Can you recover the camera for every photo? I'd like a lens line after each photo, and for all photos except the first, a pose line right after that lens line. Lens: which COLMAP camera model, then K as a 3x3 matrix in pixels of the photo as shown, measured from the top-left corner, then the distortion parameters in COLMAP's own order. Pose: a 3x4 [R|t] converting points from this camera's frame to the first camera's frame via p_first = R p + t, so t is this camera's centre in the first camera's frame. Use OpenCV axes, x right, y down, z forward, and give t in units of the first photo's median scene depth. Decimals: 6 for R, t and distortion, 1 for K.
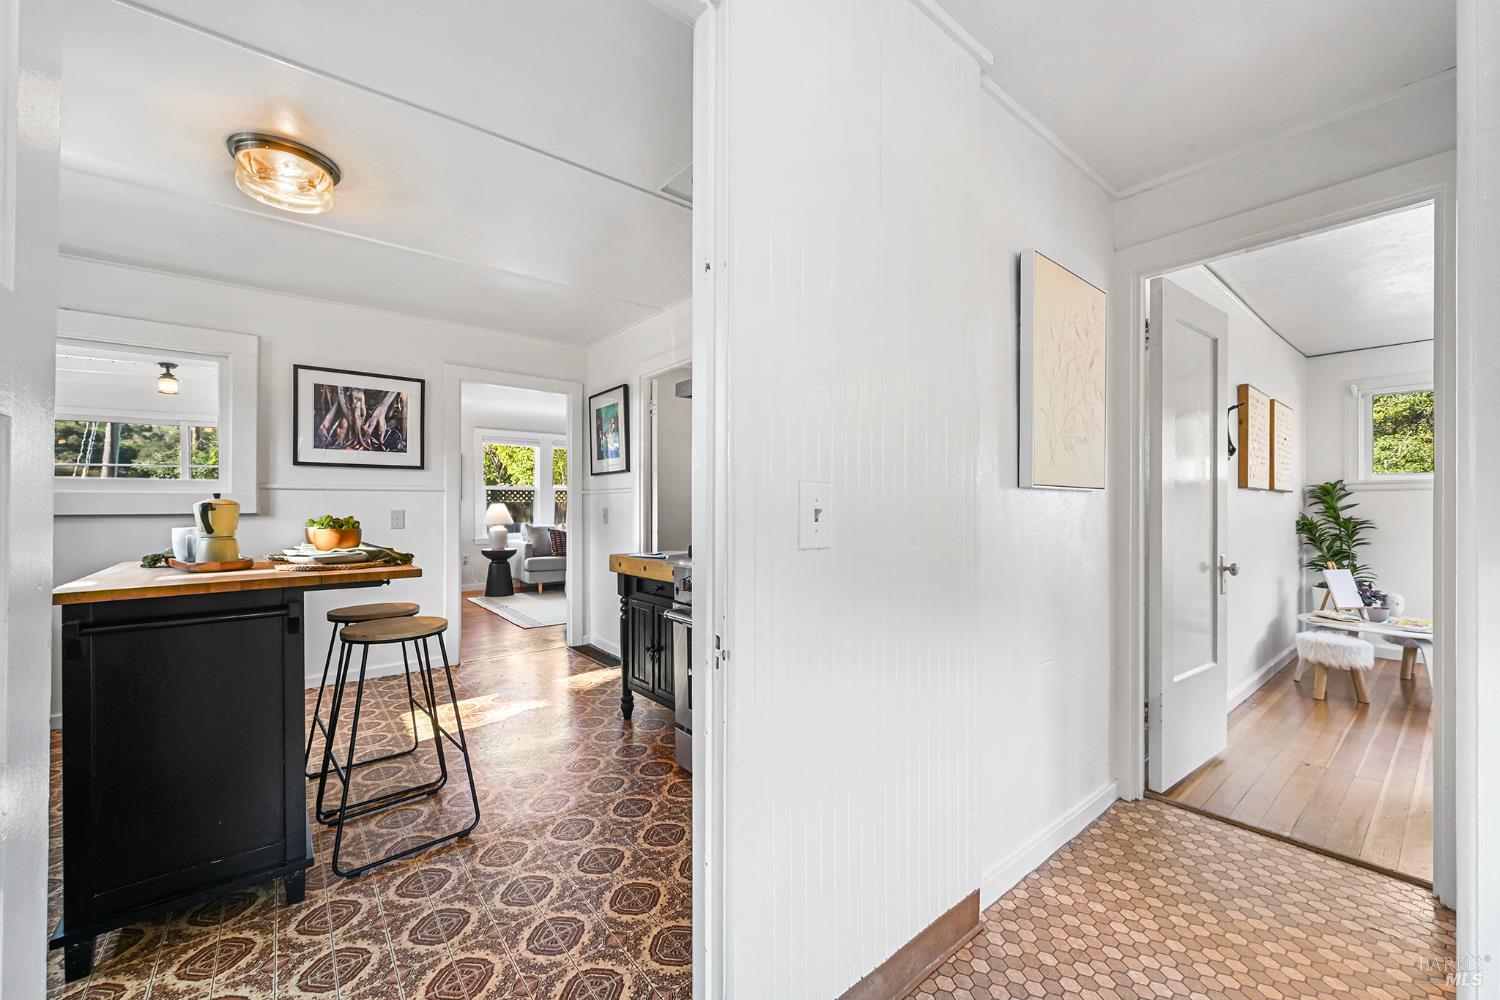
lens RADIAL K [[585.7, 0, 758.7], [0, 585.7, 498.9], [0, 0, 1]] dist [-0.004836, 0.000351]
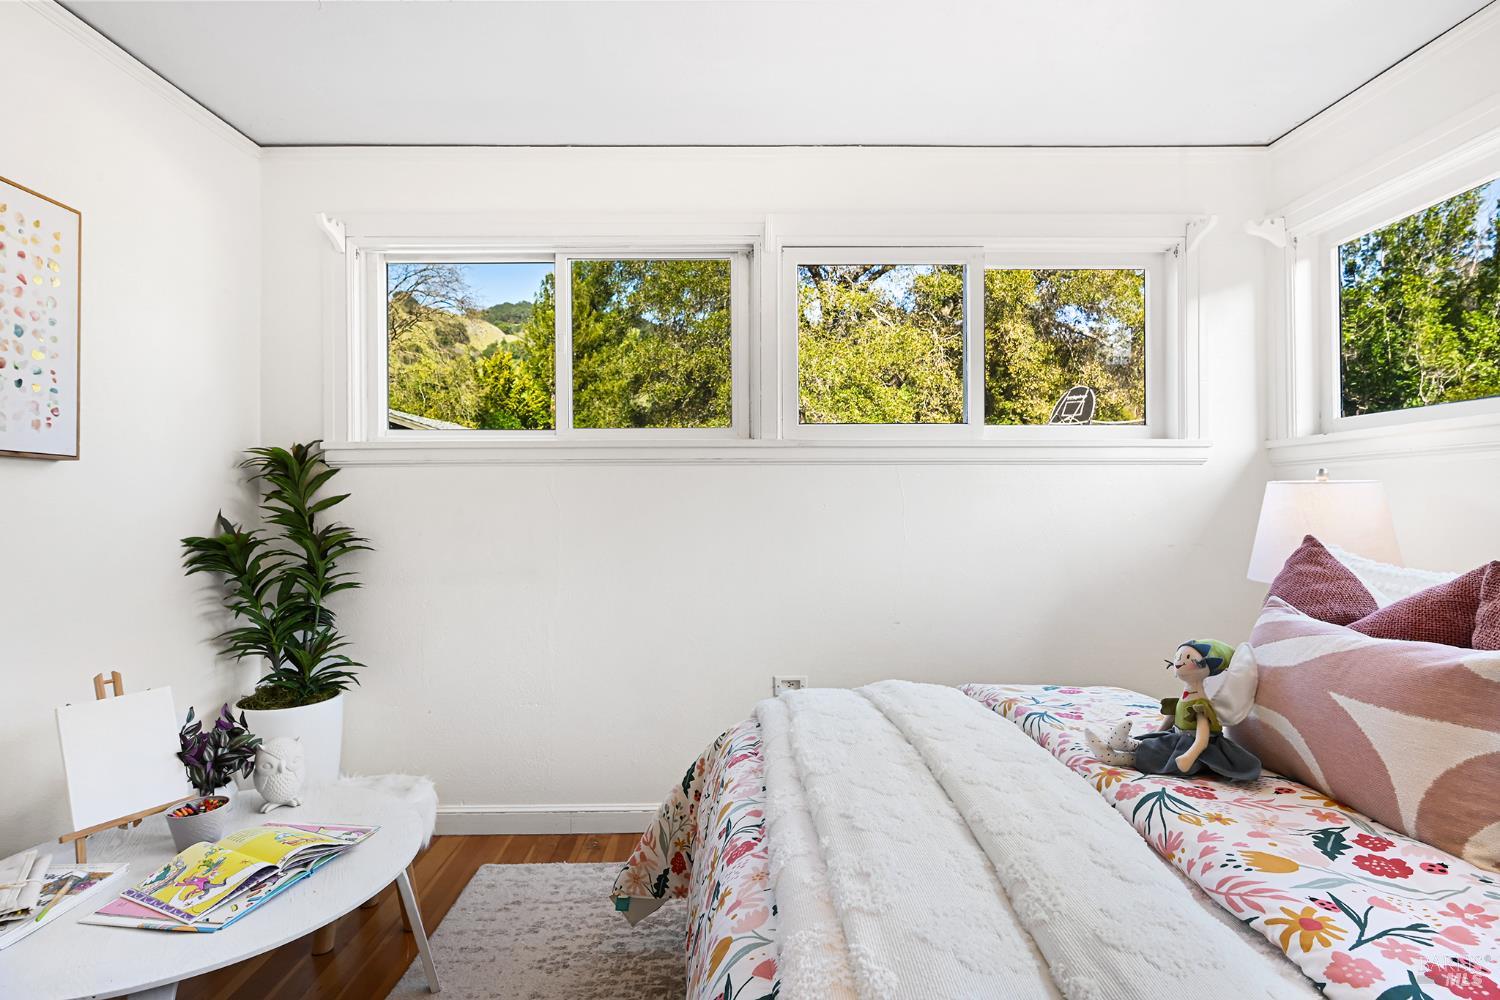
lens RADIAL K [[739.5, 0, 740.4], [0, 739.5, 502.8], [0, 0, 1]] dist [-0.004380, 0.002203]
pose [[0.611080, -0.007764, 0.791531, 0.761378], [-0.006268, 0.999873, 0.014646, 0.004781], [-0.791544, -0.013911, 0.610953, 0.420633]]
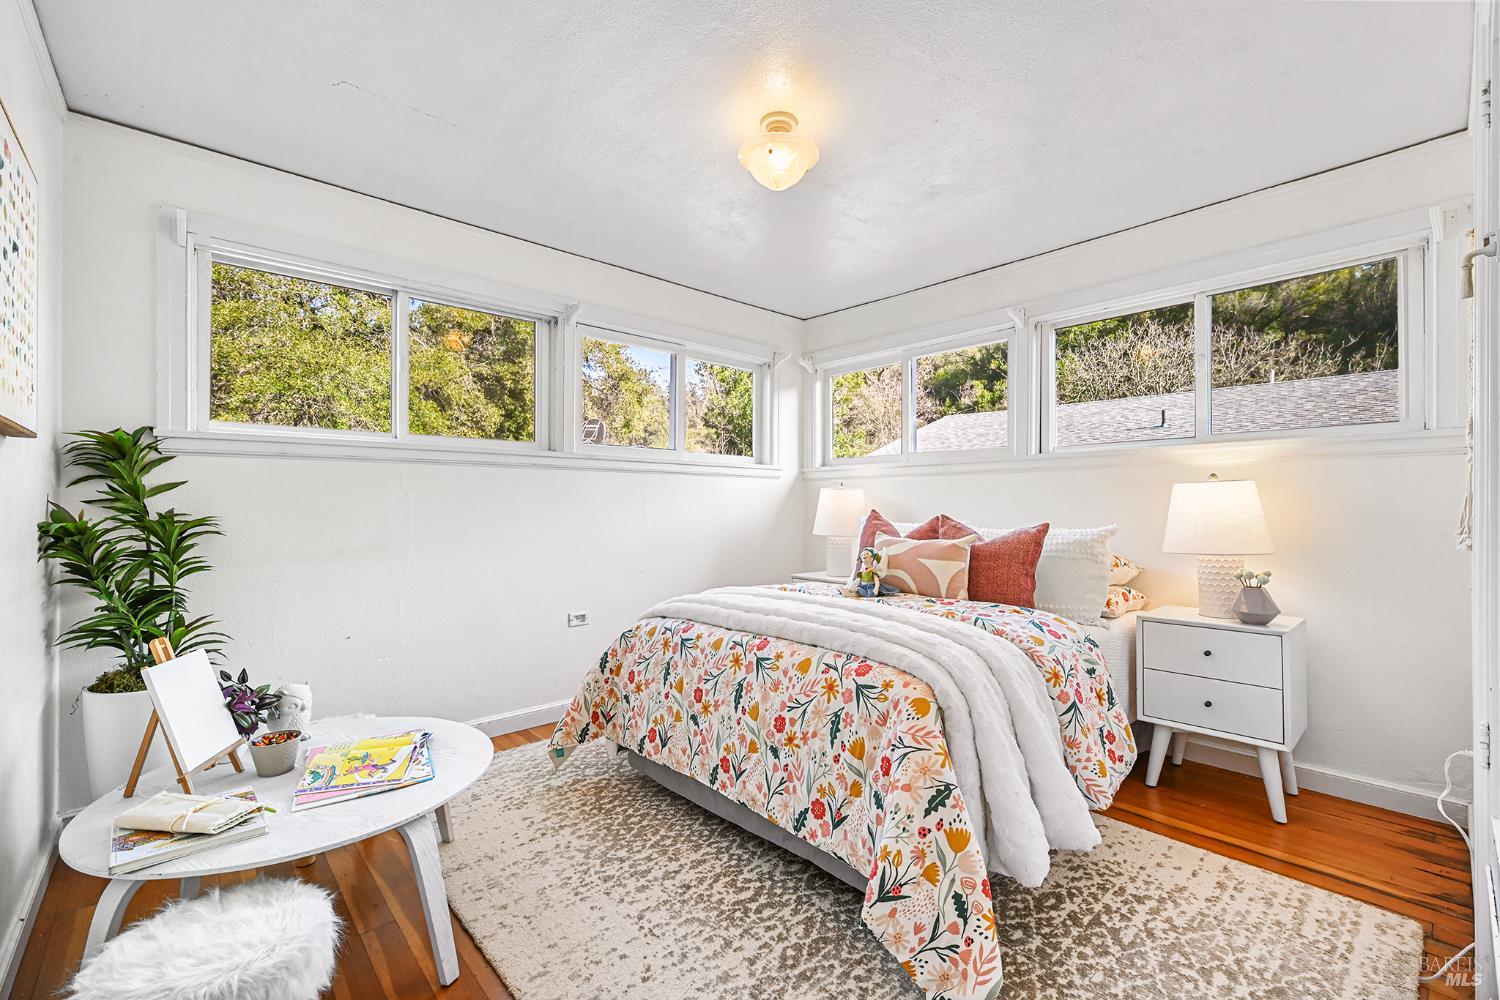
lens RADIAL K [[625.8, 0, 724.9], [0, 625.8, 506.4], [0, 0, 1]] dist [0.000346, 0.000016]
pose [[-0.041366, -0.006833, 0.999121, 0.519934], [-0.017252, 0.999832, 0.006124, 0.017417], [-0.998995, -0.016983, -0.041477, 0.595468]]
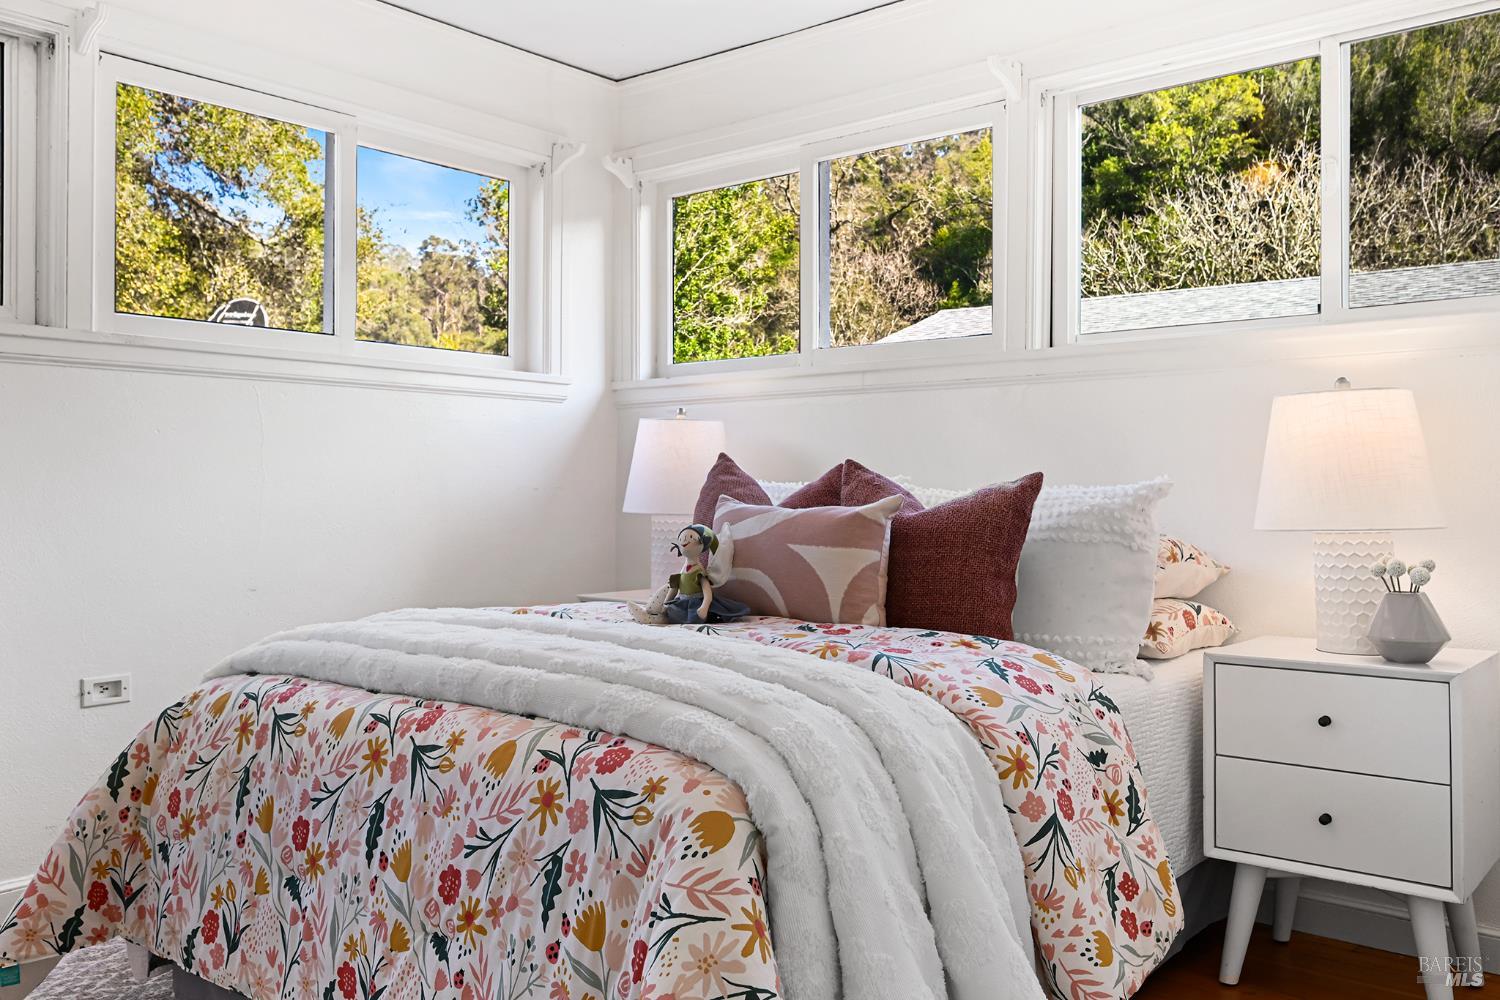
lens RADIAL K [[1227.5, 0, 697.1], [0, 1227.5, 490.2], [0, 0, 1]] dist [0.006281, -0.010161]
pose [[-0.171584, -0.008437, 0.985133, 0.545644], [-0.020880, 0.999770, 0.004925, 0.036954], [-0.984948, -0.019724, -0.171721, 0.537359]]
